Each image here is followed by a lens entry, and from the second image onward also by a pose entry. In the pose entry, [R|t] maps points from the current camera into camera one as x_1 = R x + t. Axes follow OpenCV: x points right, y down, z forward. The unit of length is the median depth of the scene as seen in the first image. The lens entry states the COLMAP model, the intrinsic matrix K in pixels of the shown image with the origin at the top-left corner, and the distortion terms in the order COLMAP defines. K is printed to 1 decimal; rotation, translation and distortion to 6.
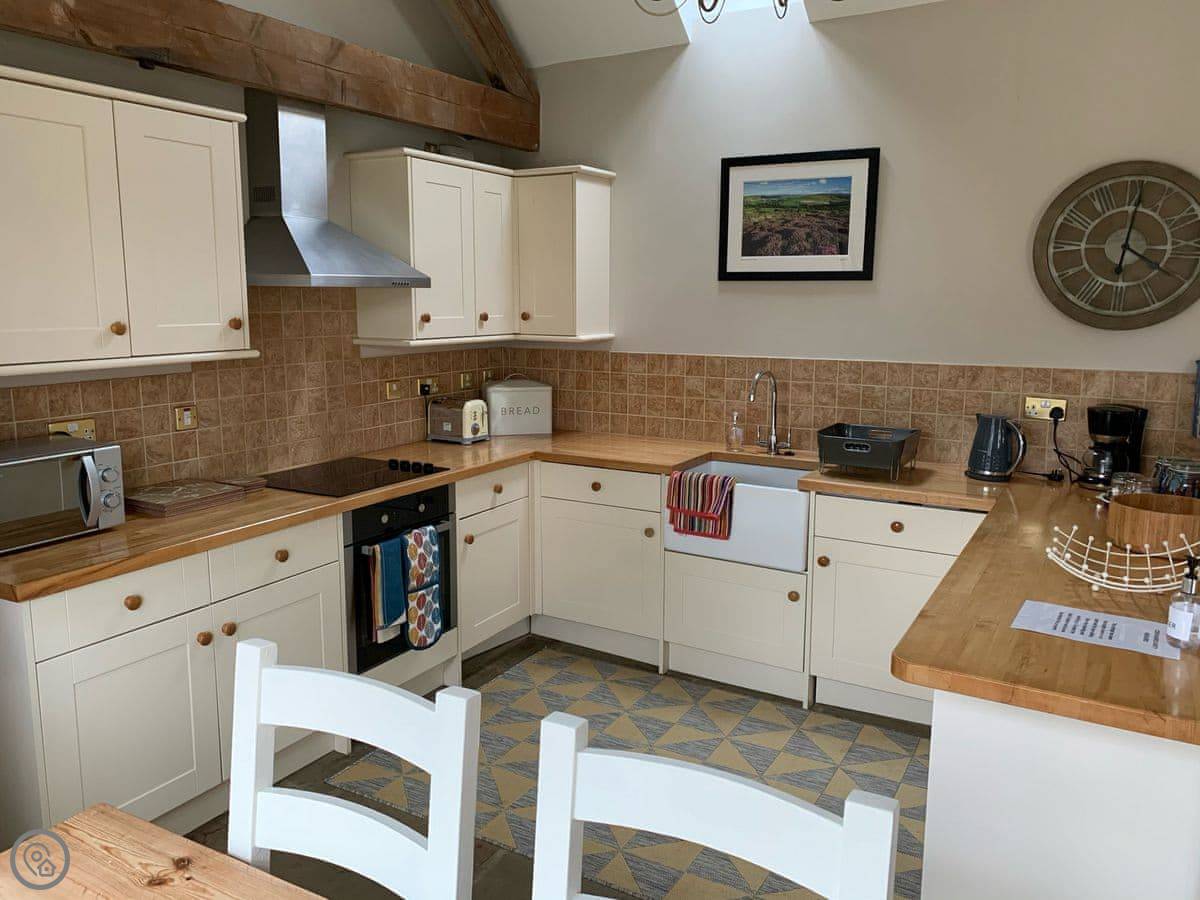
lens RADIAL K [[932.7, 0, 600.0], [0, 932.7, 450.0], [0, 0, 1]] dist [-0.092633, 0.083882]
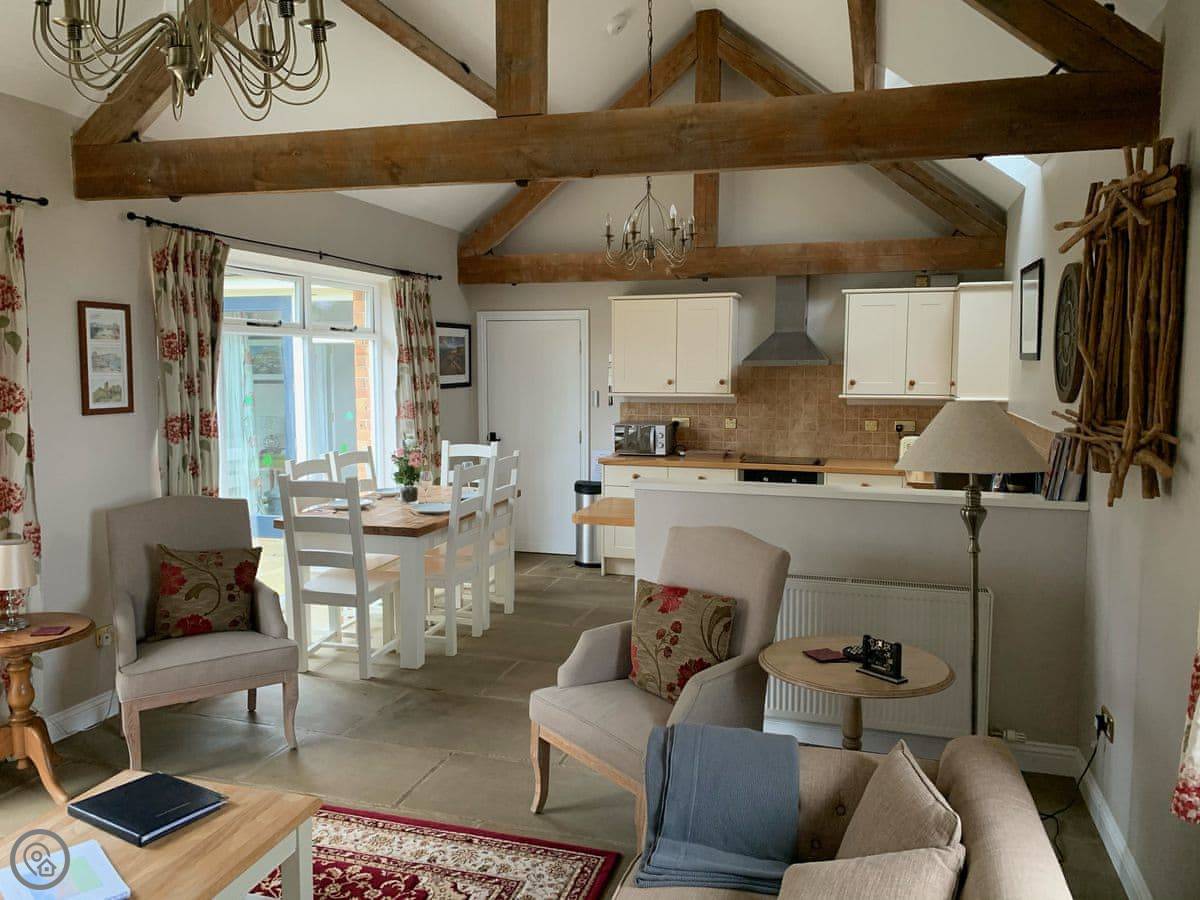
lens RADIAL K [[932.7, 0, 600.0], [0, 932.7, 450.0], [0, 0, 1]] dist [-0.092633, 0.083882]
pose [[0.163410, 0.073823, -0.983792, 1.577437], [-0.158384, 0.986225, 0.047698, -0.025633], [0.973762, 0.148022, 0.172851, 0.263927]]
